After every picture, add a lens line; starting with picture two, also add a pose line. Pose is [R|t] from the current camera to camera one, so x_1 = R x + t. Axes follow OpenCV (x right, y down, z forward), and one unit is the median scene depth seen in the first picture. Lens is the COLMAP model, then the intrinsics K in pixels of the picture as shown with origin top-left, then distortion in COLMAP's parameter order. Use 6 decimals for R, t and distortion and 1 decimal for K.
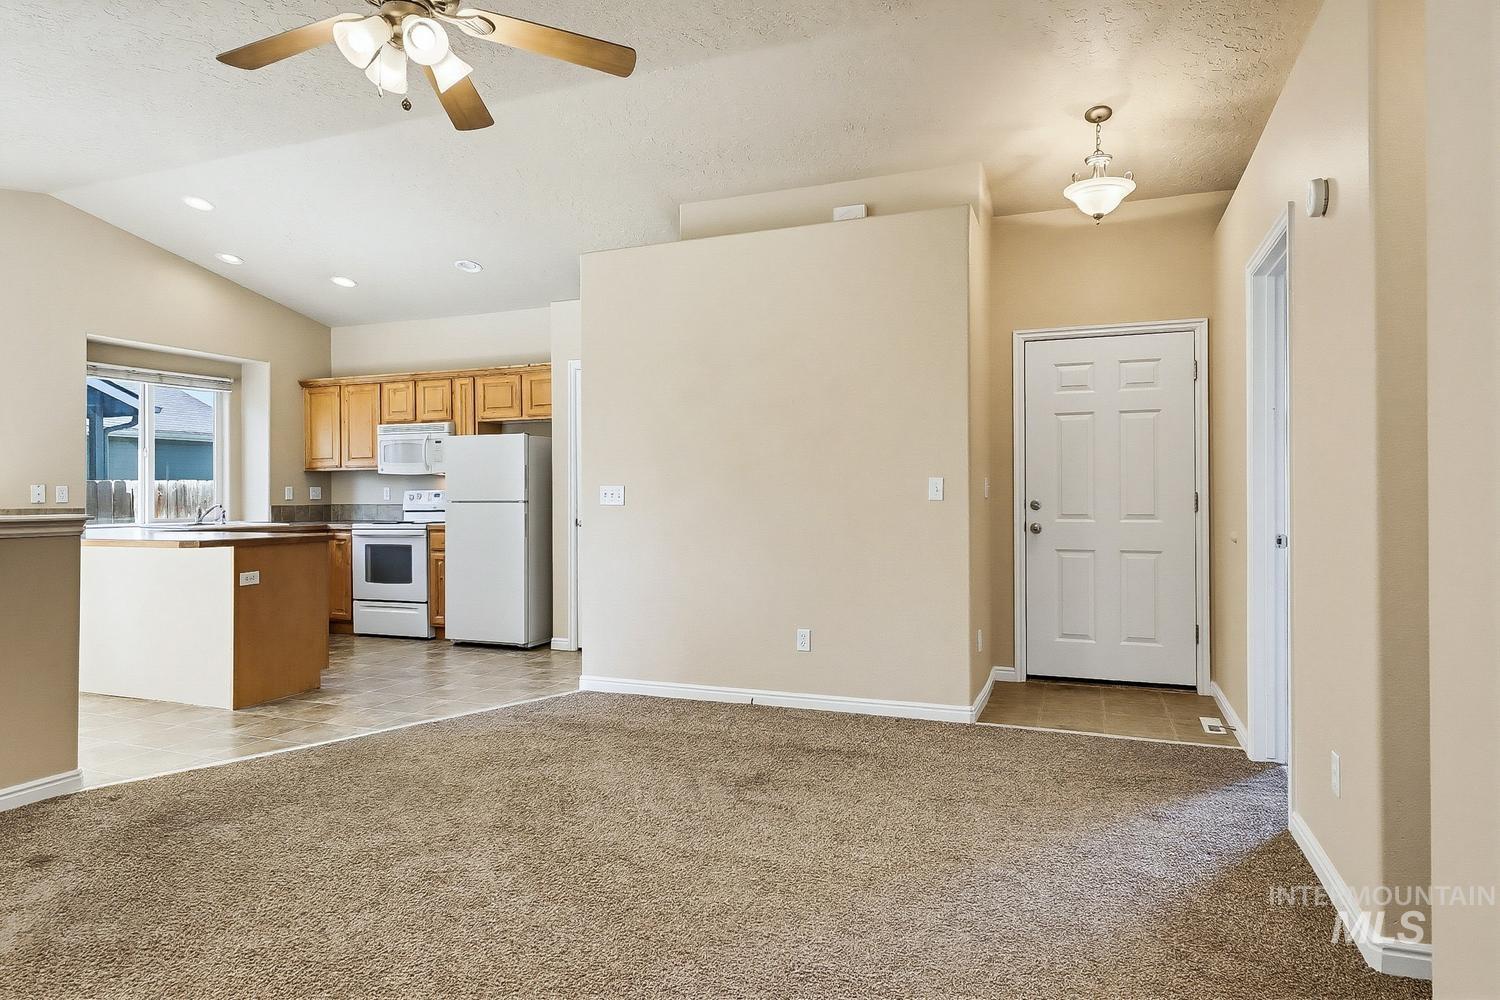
lens RADIAL K [[869.1, 0, 759.5], [0, 869.1, 494.1], [0, 0, 1]] dist [0.001990, 0.000684]
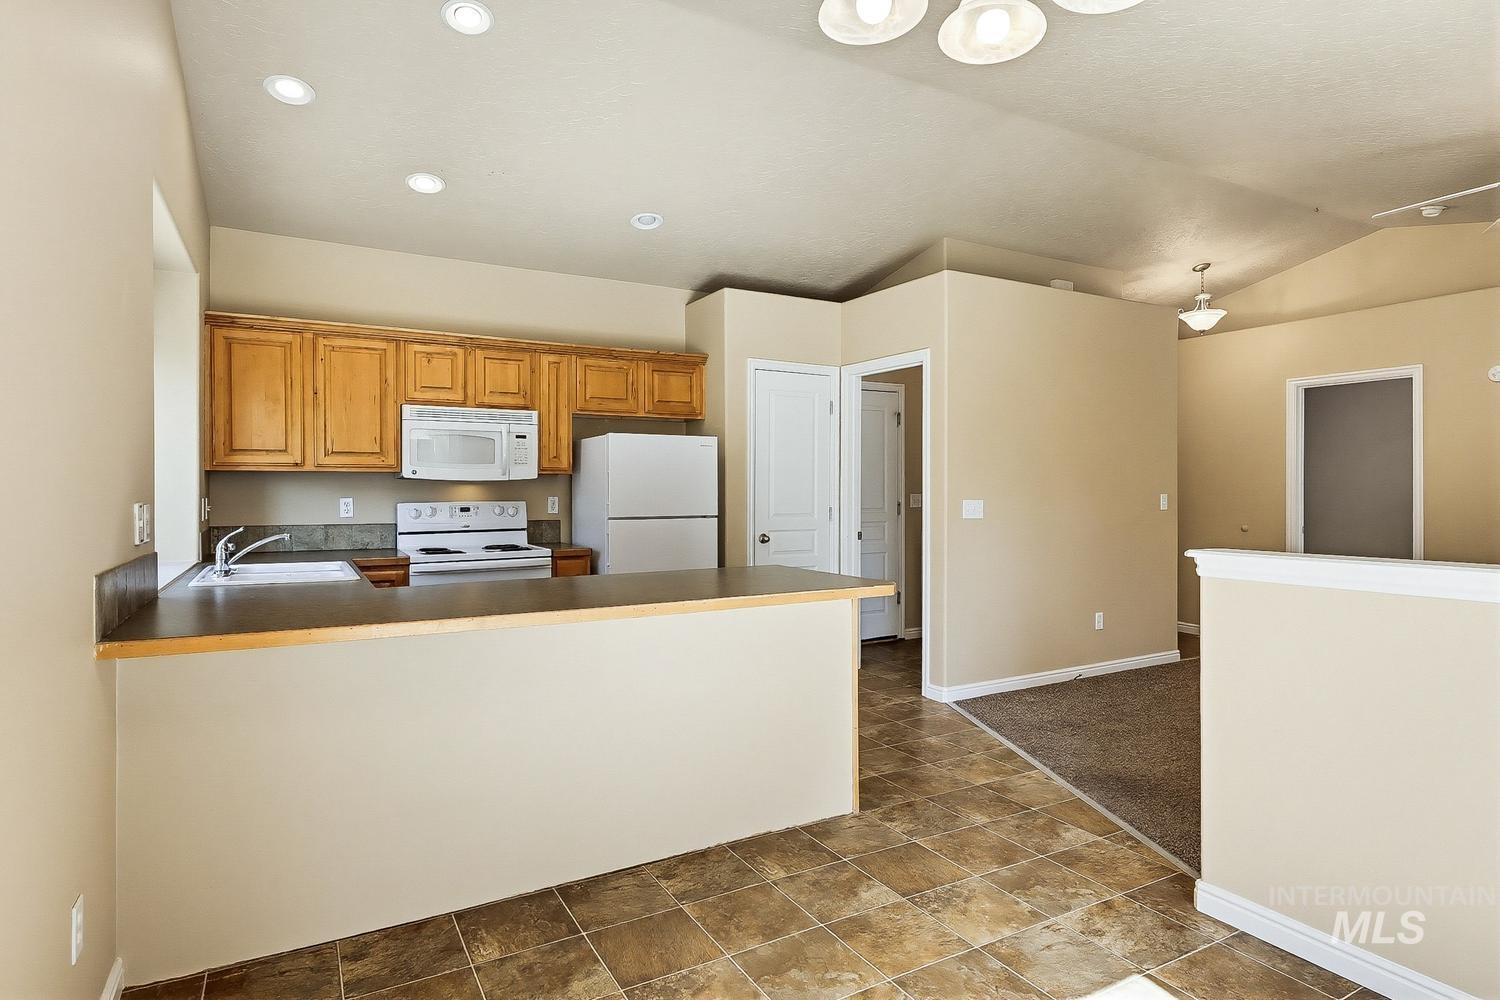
lens RADIAL K [[804.2, 0, 750.8], [0, 804.2, 497.1], [0, 0, 1]] dist [0.002892, -0.000537]
pose [[0.634426, -0.002968, 0.772978, -1.086208], [-0.000039, 0.999993, 0.003872, -0.016512], [-0.772984, -0.002487, 0.634421, 0.593894]]
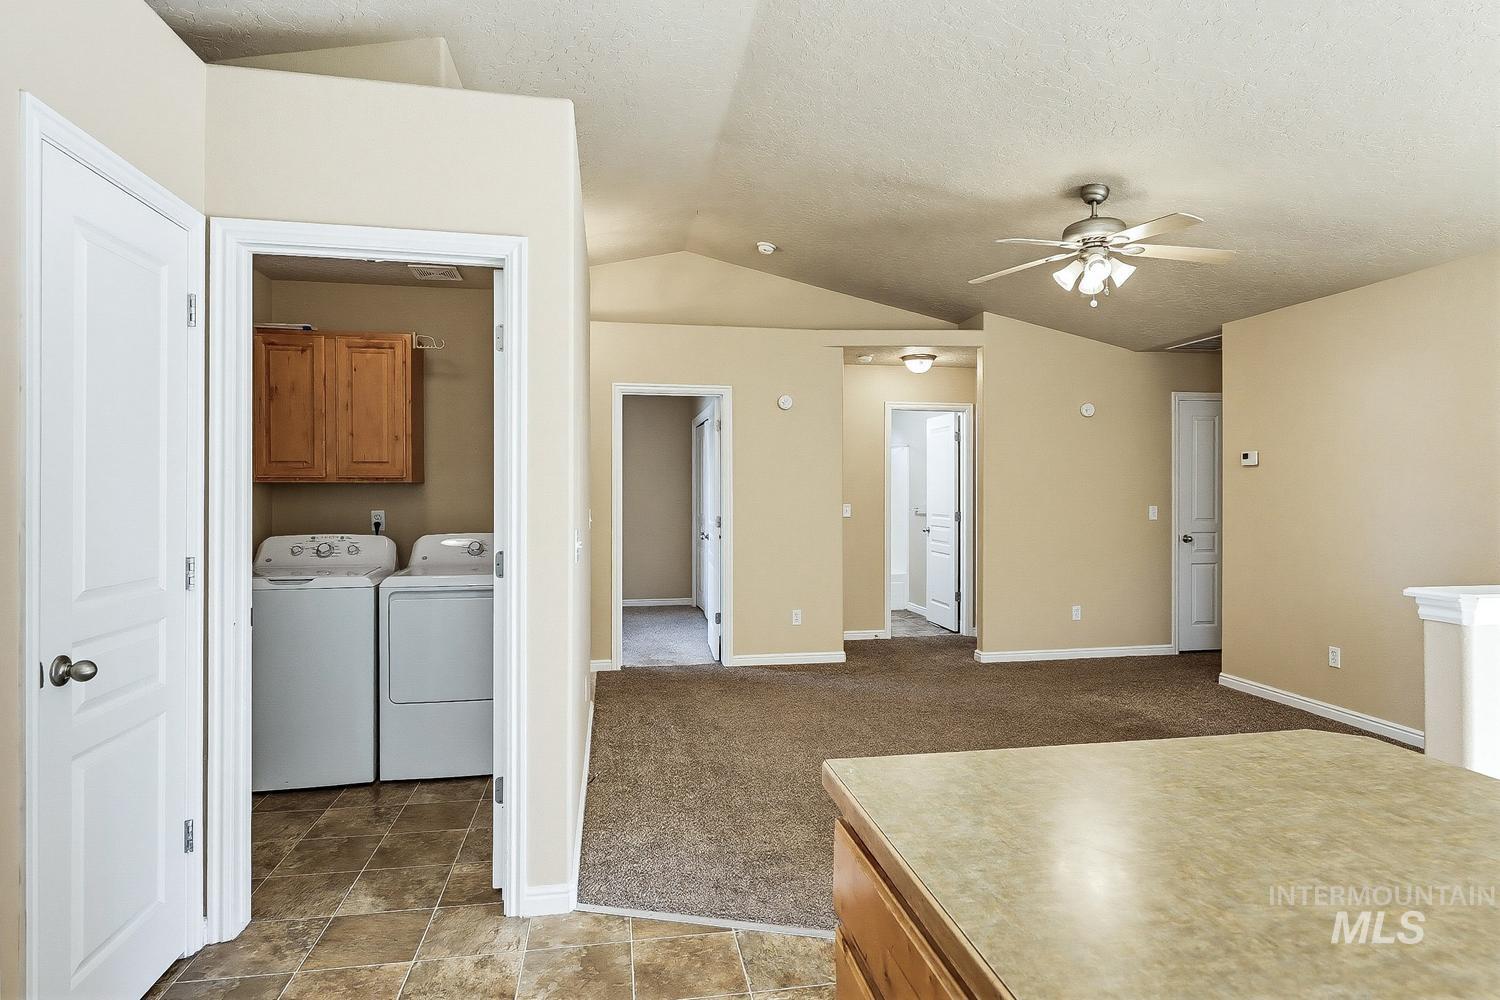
lens RADIAL K [[812.8, 0, 757.5], [0, 812.8, 498.6], [0, 0, 1]] dist [0.003615, -0.000347]
pose [[-0.519674, -0.003325, 0.854358, -0.706497], [0.001656, 0.999987, 0.004899, -0.032581], [-0.854363, 0.003960, -0.519661, 1.183038]]
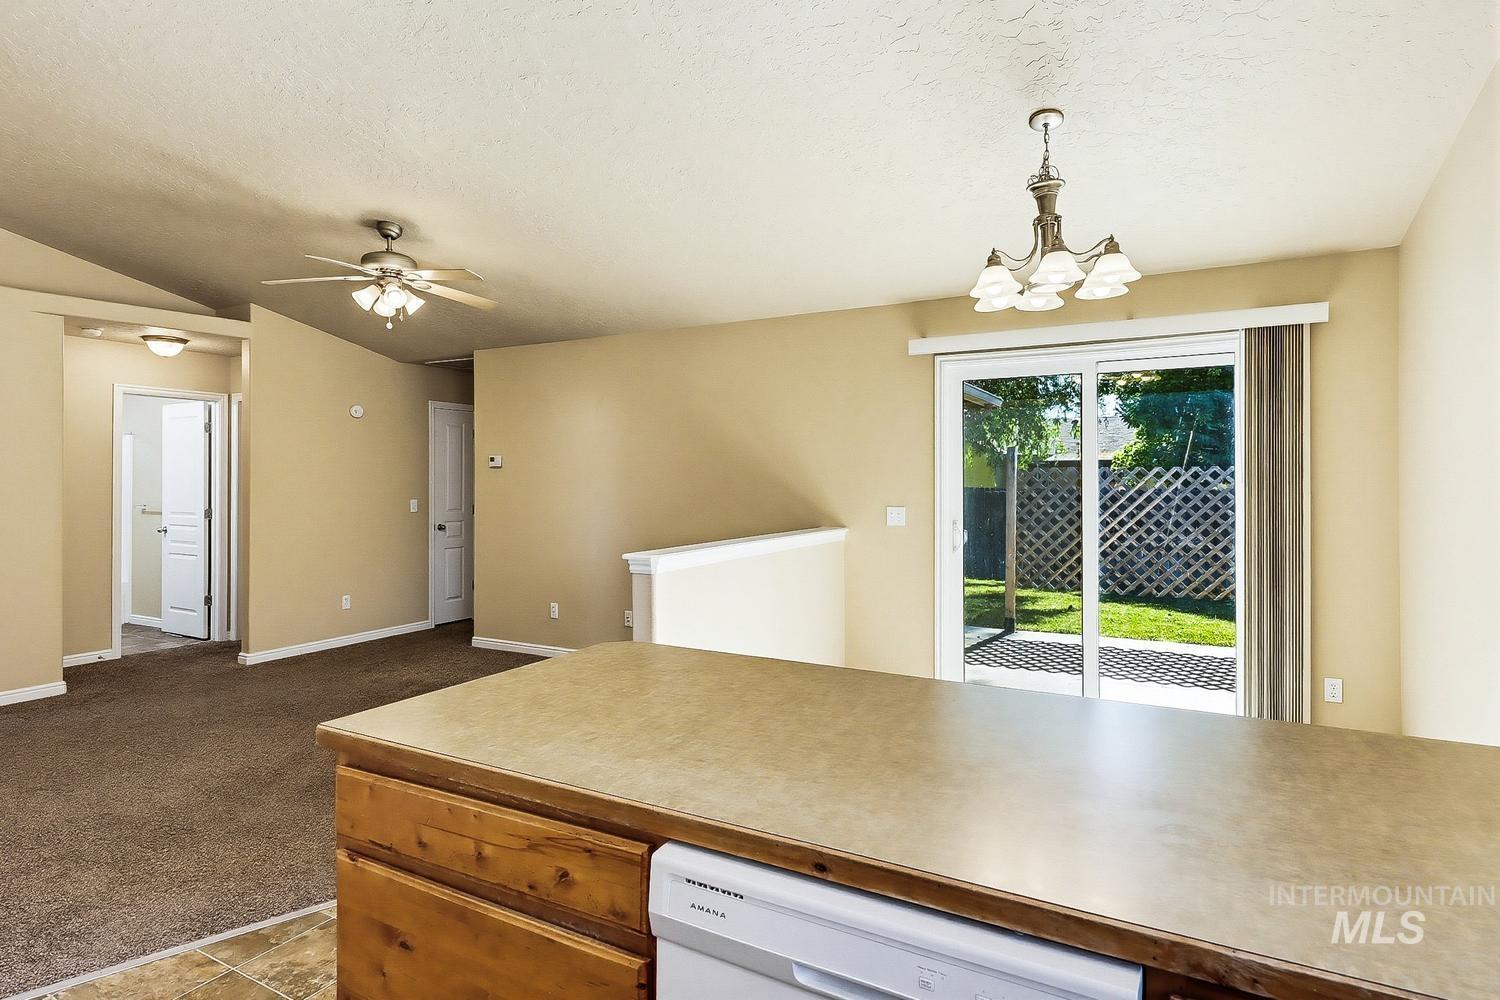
lens RADIAL K [[796.1, 0, 738.5], [0, 796.1, 477.9], [0, 0, 1]] dist [0.001352, -0.000182]
pose [[-0.990399, 0.004116, 0.138175, -0.705491], [0.003394, 0.999979, -0.005463, -0.042788], [-0.138195, -0.004942, -0.990393, 1.313296]]
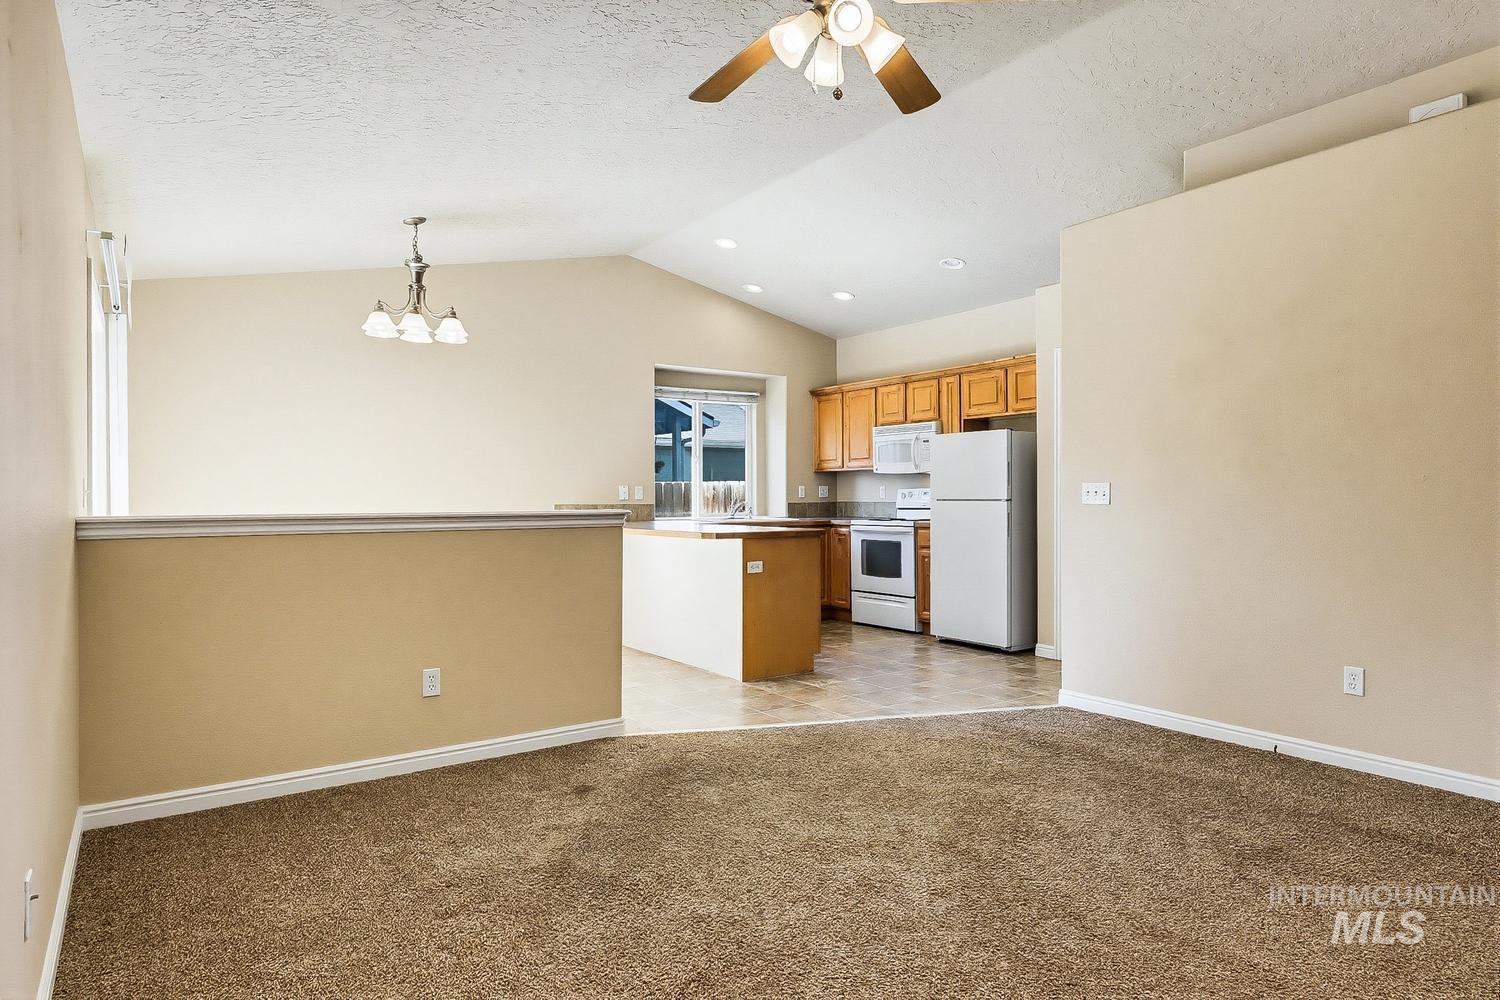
lens RADIAL K [[857.2, 0, 752.5], [0, 857.2, 503.0], [0, 0, 1]] dist [0.002599, -0.000464]
pose [[0.833441, 0.004870, -0.552587, 0.023992], [0.002112, 0.999926, 0.011997, 0.000154], [0.552604, -0.011166, 0.833369, 0.067691]]
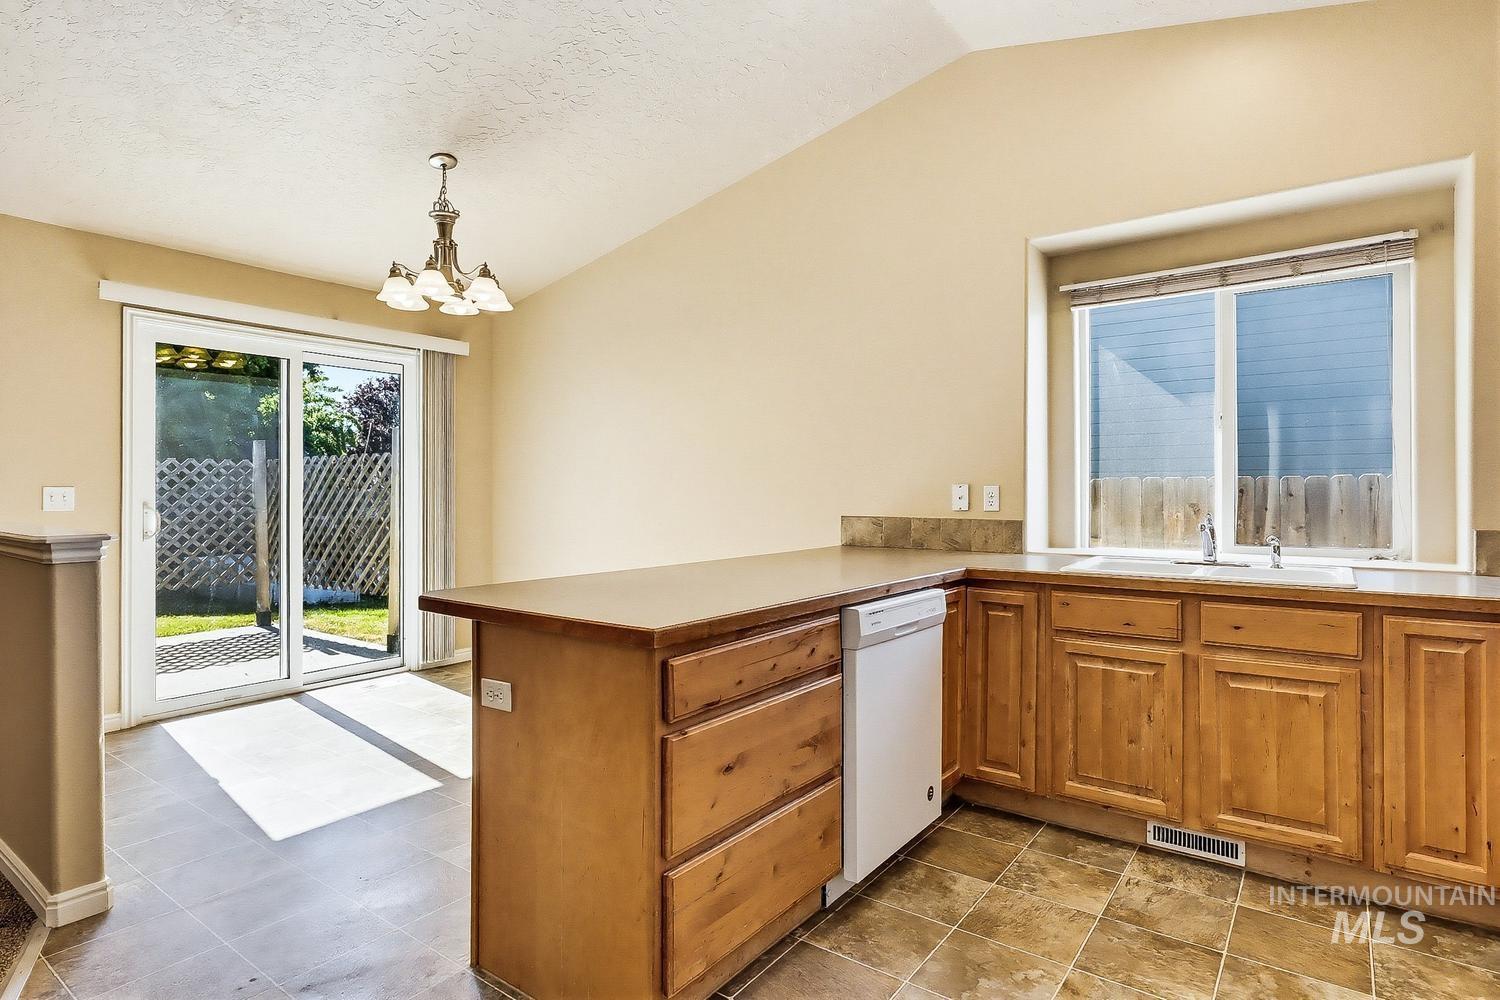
lens RADIAL K [[792.4, 0, 756.4], [0, 792.4, 494.1], [0, 0, 1]] dist [-0.000245, -0.000155]
pose [[-0.260990, 0.006671, -0.965318, -0.212163], [0.002776, 0.999977, 0.006160, -0.008292], [0.965337, -0.001072, -0.261003, 1.160751]]
